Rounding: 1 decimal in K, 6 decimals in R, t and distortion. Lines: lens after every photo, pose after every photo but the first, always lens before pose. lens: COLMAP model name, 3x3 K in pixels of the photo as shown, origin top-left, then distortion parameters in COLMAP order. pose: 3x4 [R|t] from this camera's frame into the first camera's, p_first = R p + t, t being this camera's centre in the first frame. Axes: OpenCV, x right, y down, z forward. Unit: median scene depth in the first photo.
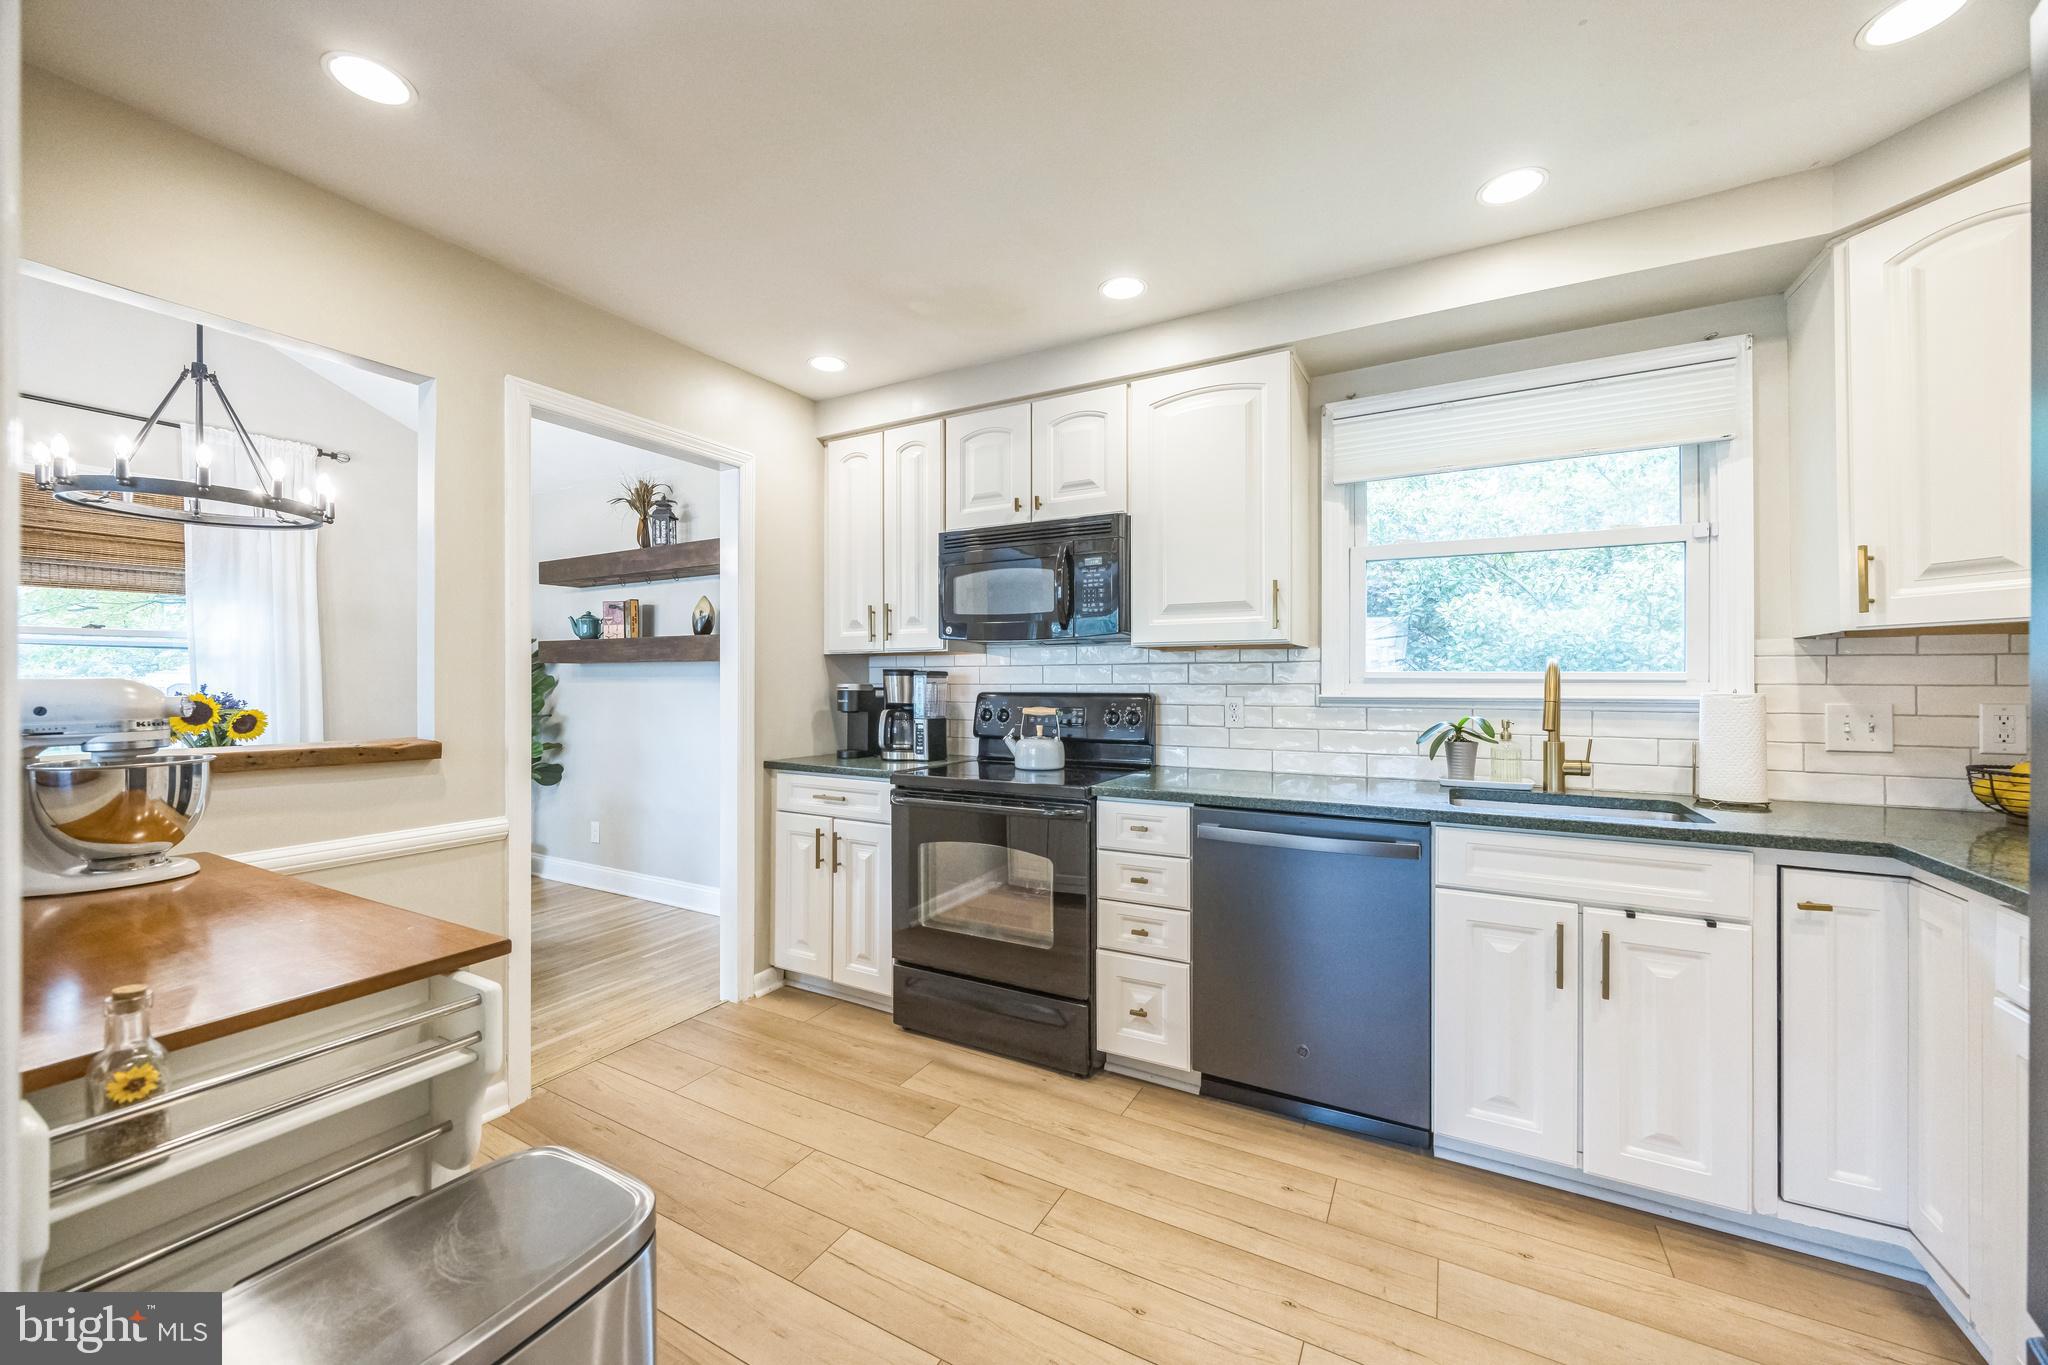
lens RADIAL K [[781.8, 0, 1016.5], [0, 781.8, 678.5], [0, 0, 1]] dist [0.003884, -0.000445]
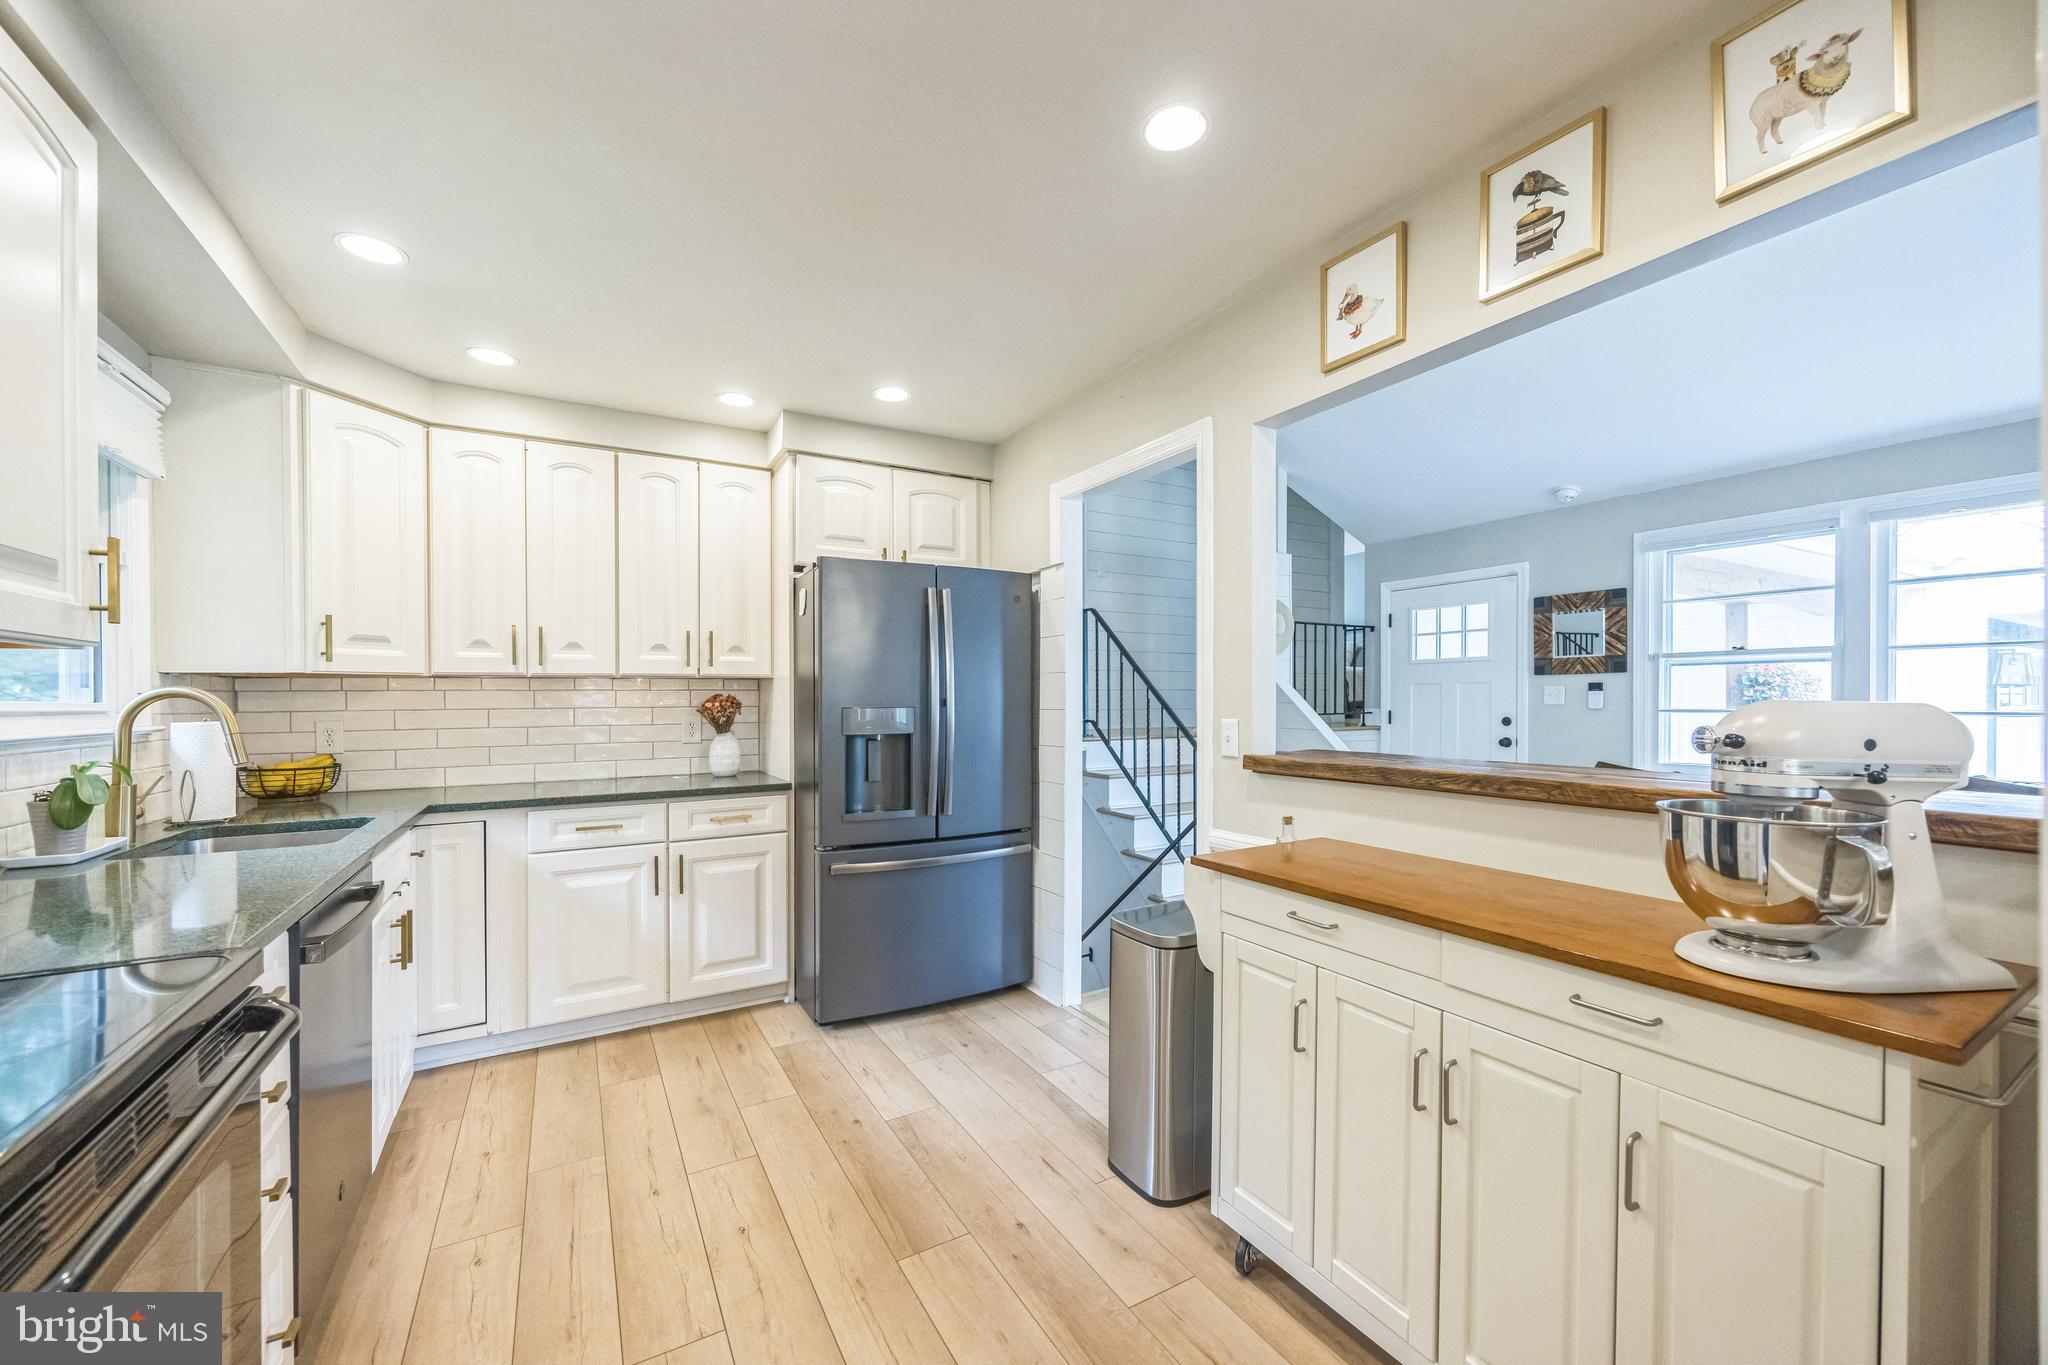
lens RADIAL K [[781.8, 0, 976.3], [0, 781.8, 702.3], [0, 0, 1]] dist [0.003884, -0.000445]
pose [[-0.840338, 0.005258, 0.542037, -0.453011], [0.005503, 0.999984, -0.001169, -0.001191], [-0.542035, 0.002001, -0.840354, 1.020162]]
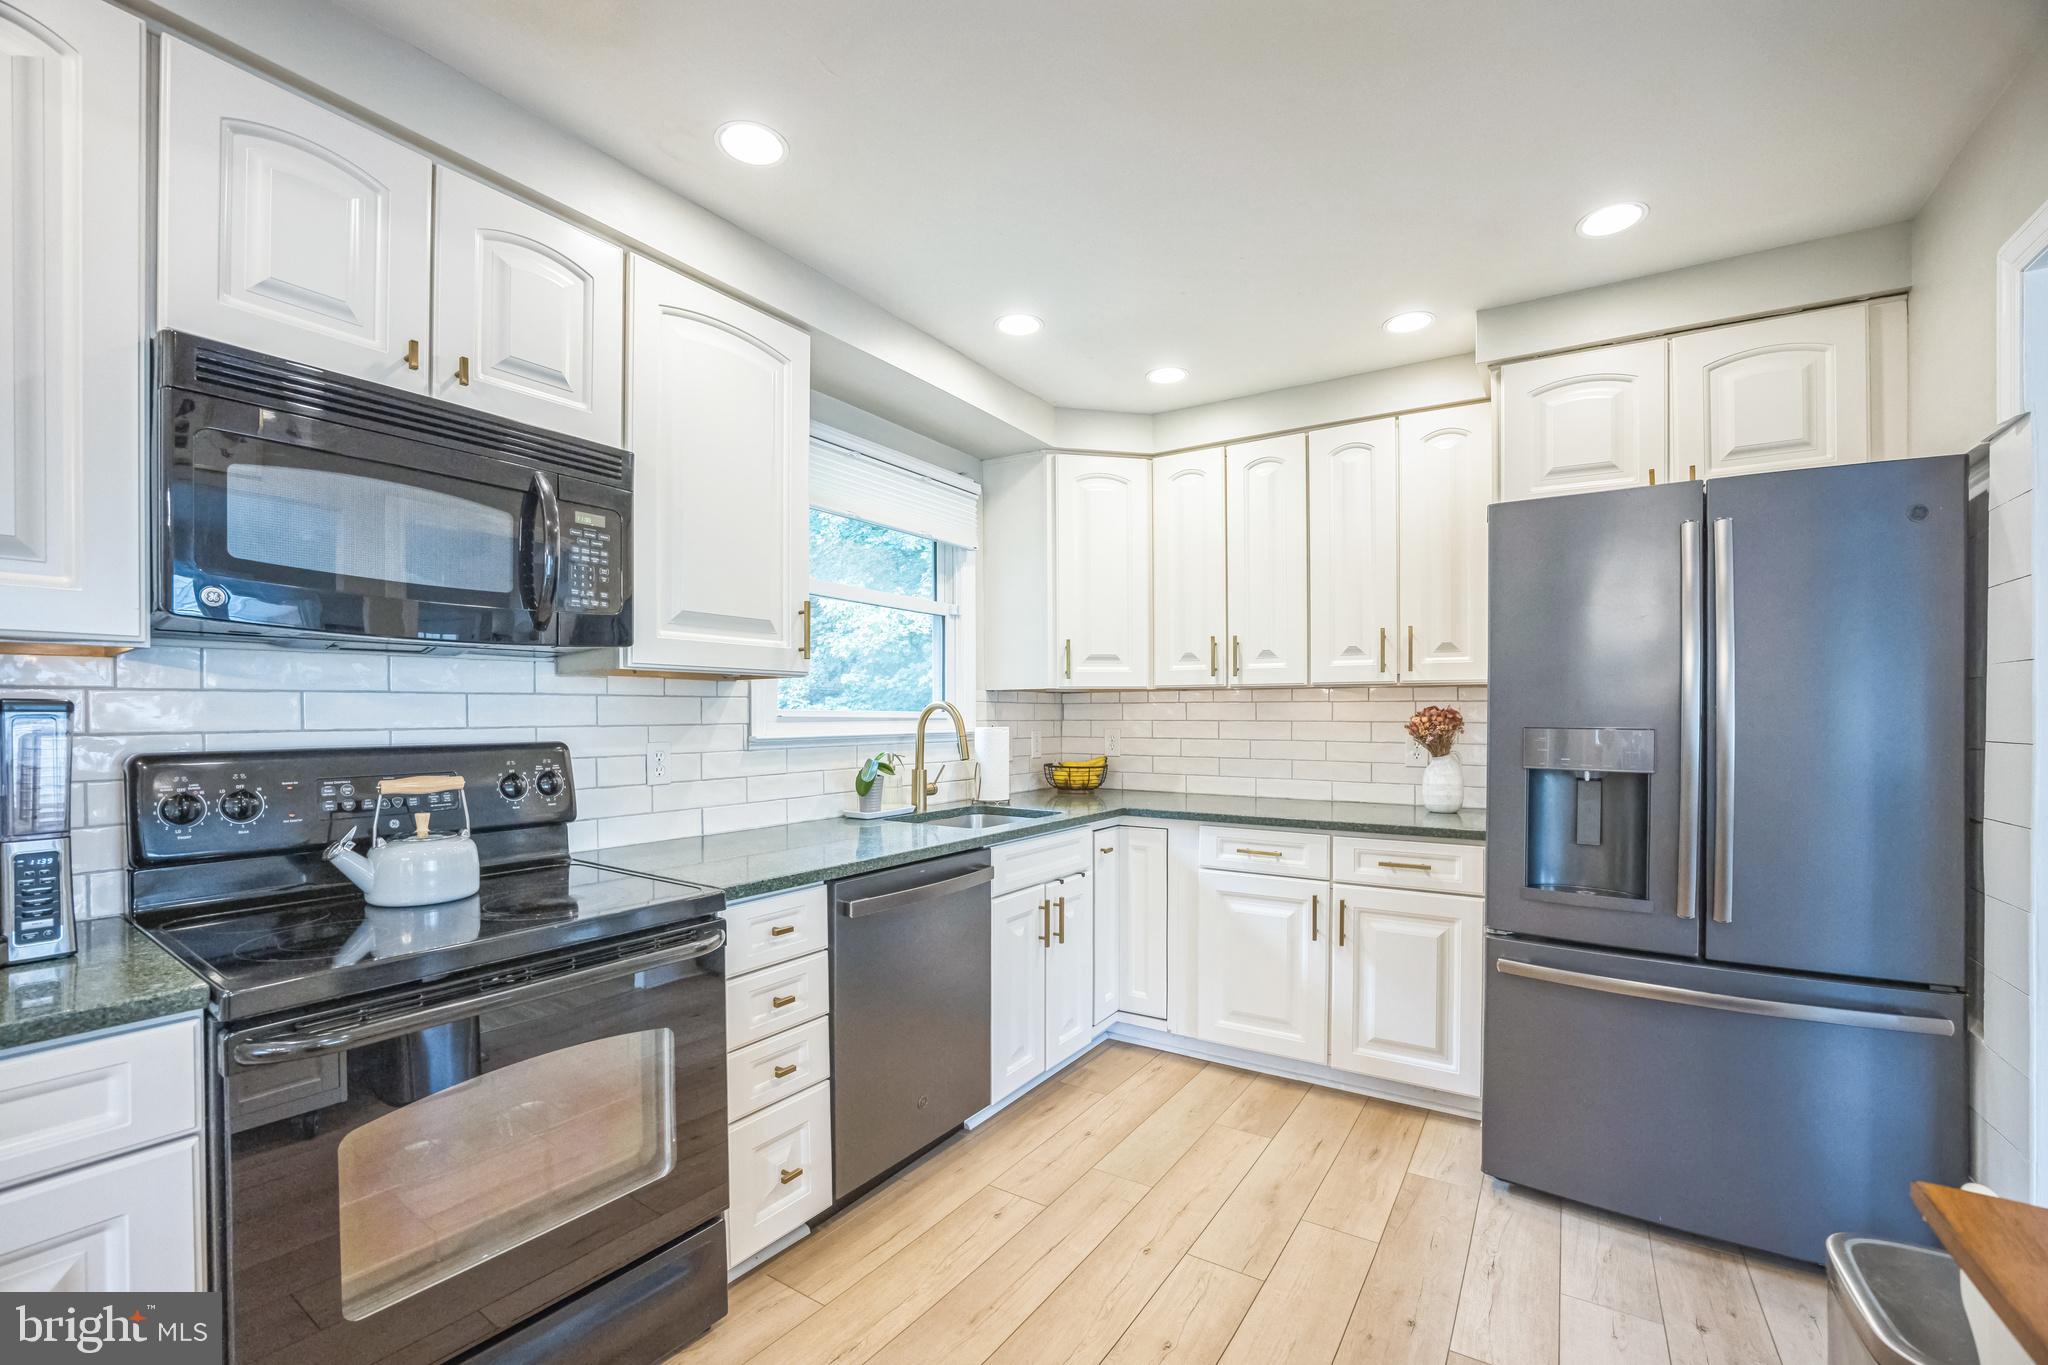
lens RADIAL K [[846.2, 0, 1033.0], [0, 846.2, 740.2], [0, 0, 1]] dist [-0.037348, 0.001470]
pose [[0.065410, -0.032722, 0.997322, -0.508947], [-0.006889, 0.999424, 0.033243, -0.007538], [-0.997835, -0.009045, 0.065147, 0.623225]]
